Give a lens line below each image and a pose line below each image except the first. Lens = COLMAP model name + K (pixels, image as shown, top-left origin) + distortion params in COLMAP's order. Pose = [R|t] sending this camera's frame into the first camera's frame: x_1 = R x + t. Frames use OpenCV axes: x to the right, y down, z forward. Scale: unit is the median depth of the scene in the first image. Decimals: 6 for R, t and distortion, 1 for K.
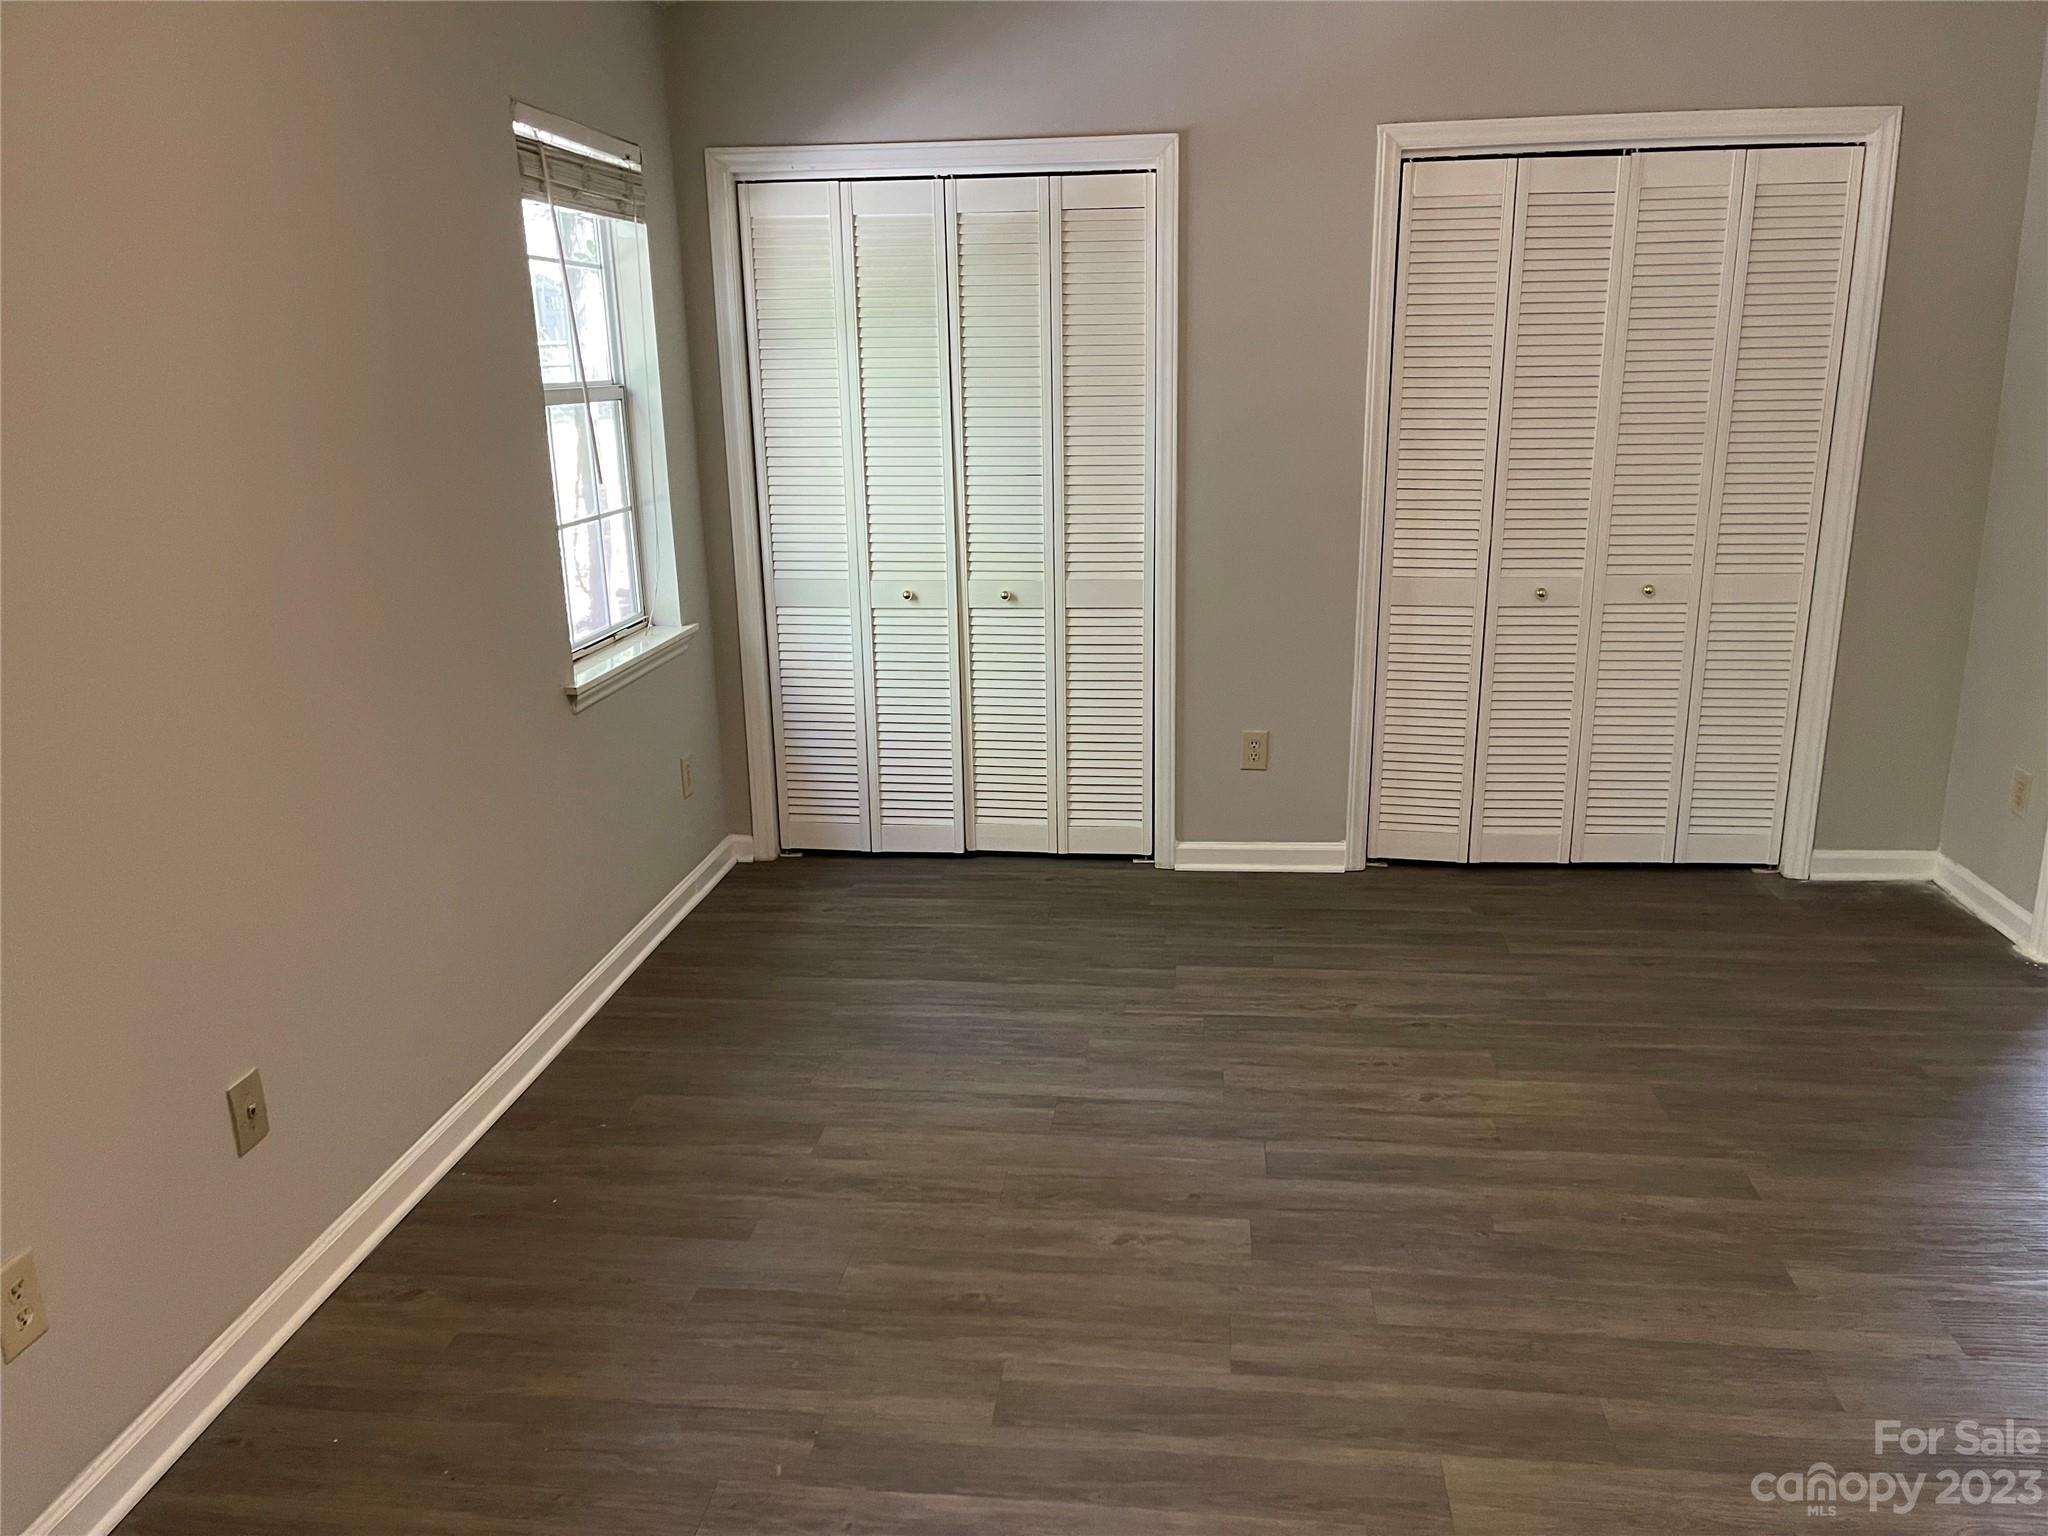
lens RADIAL K [[1554.0, 0, 1035.5], [0, 1554.0, 788.0], [0, 0, 1]] dist [0.072863, -0.077427]
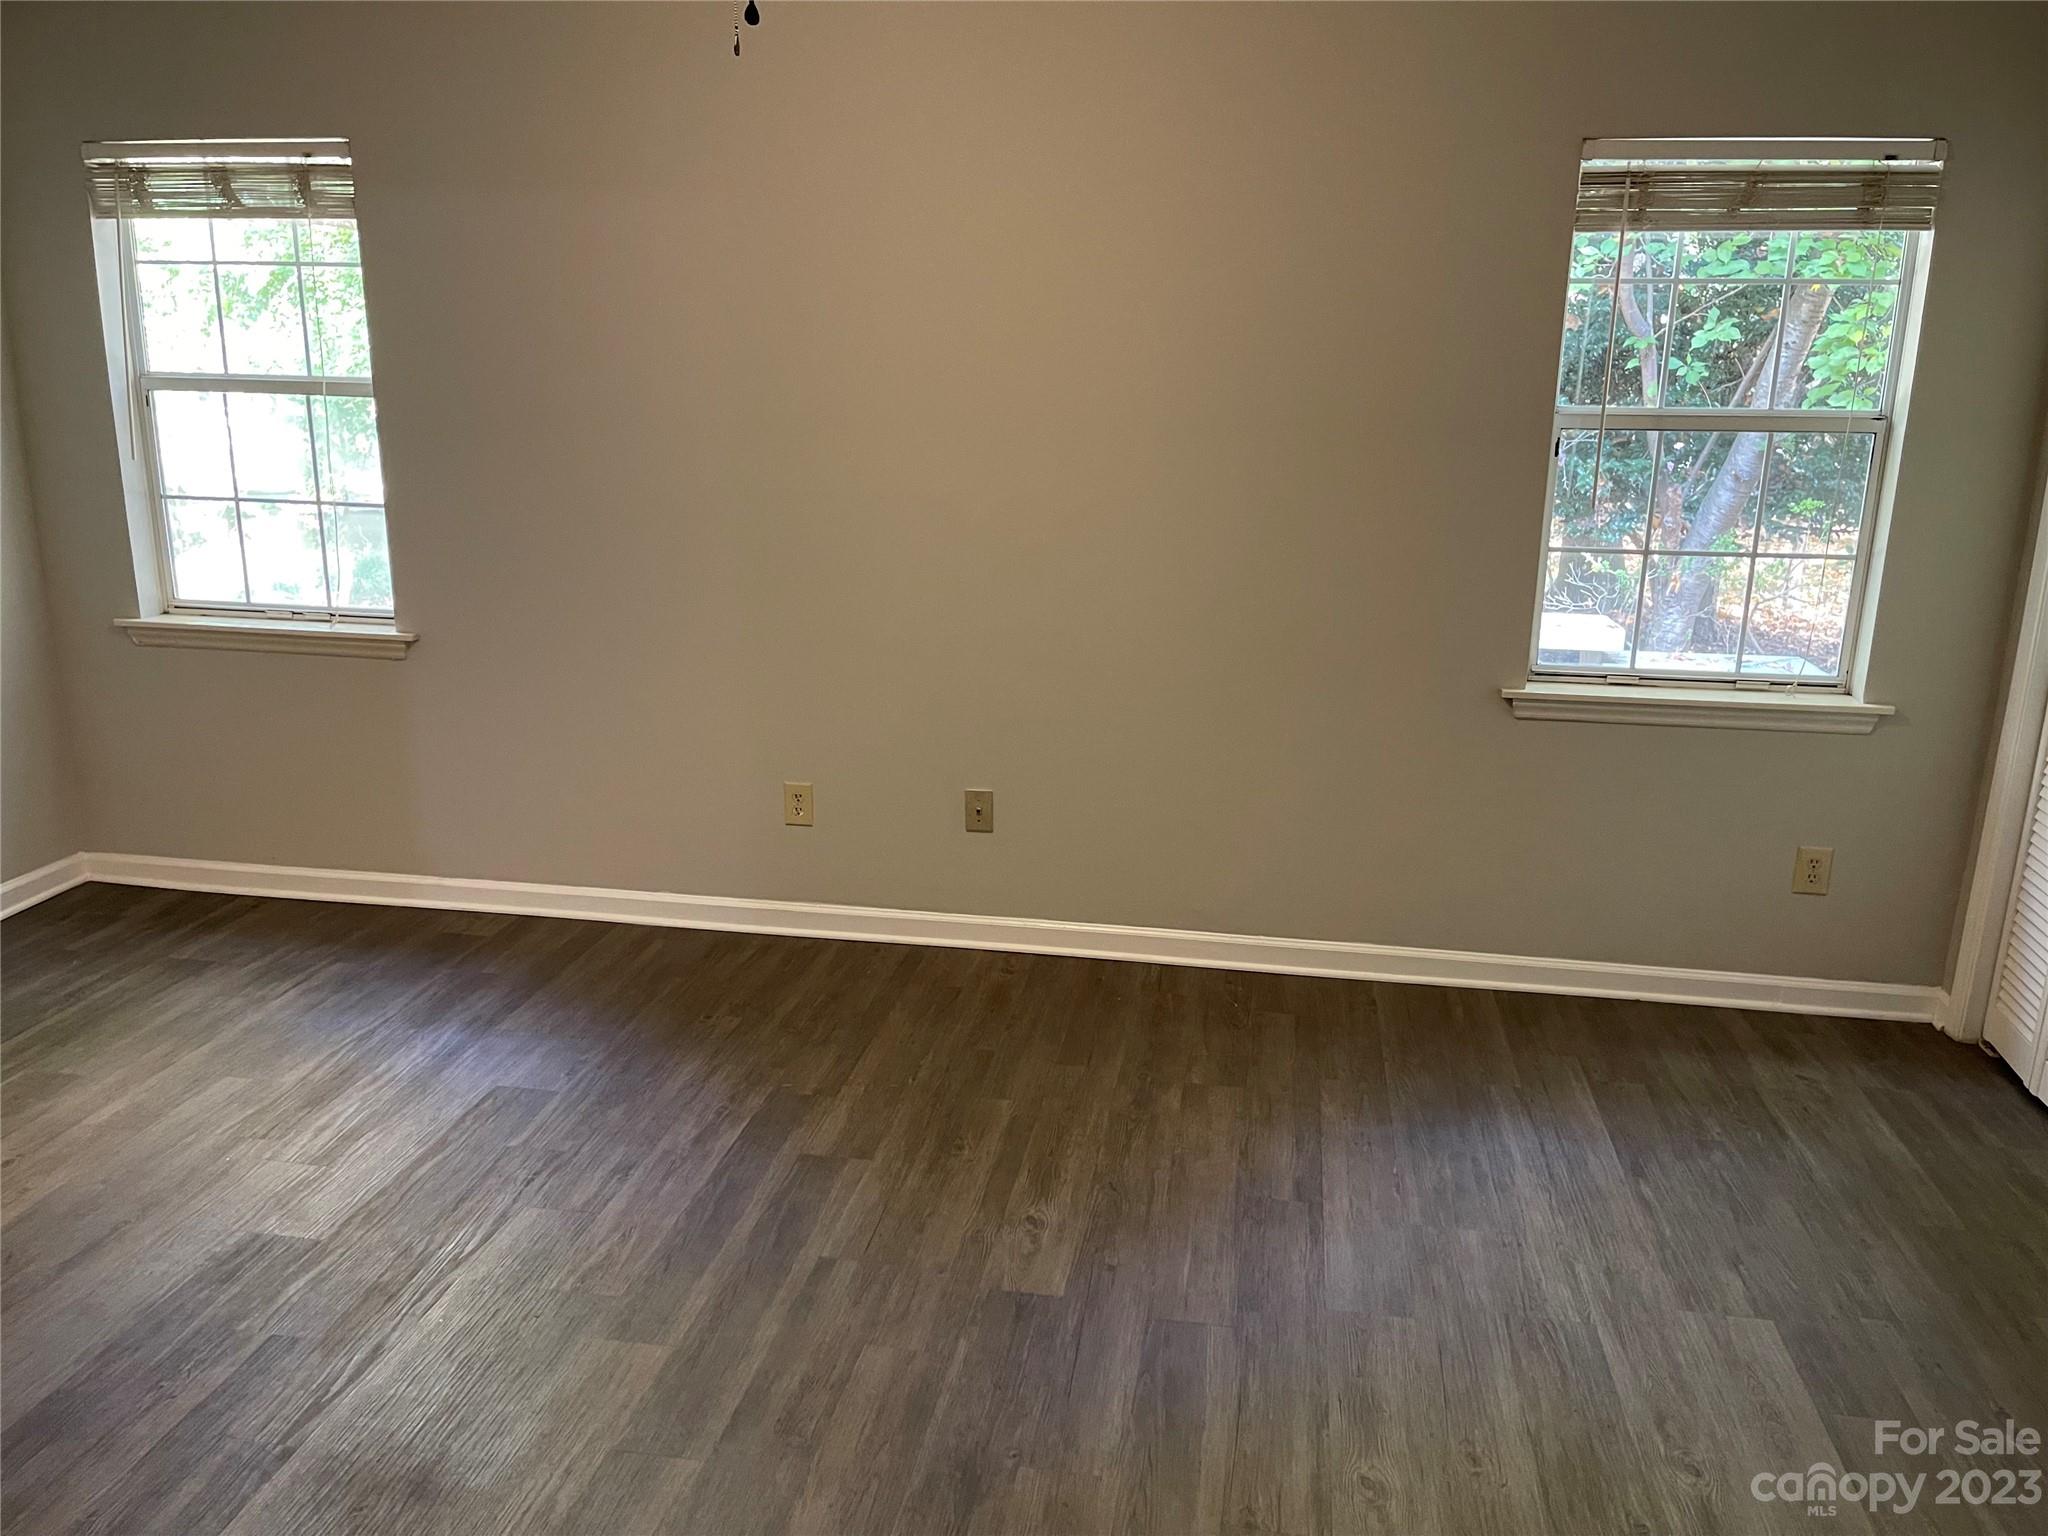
lens RADIAL K [[1554.0, 0, 1013.3], [0, 1554.0, 780.7], [0, 0, 1]] dist [0.072863, -0.077427]
pose [[-0.061648, 0.274728, -0.959544, 0.639225], [-0.283665, 0.916906, 0.280745, -0.176662], [0.956940, 0.289497, 0.021406, 0.574890]]
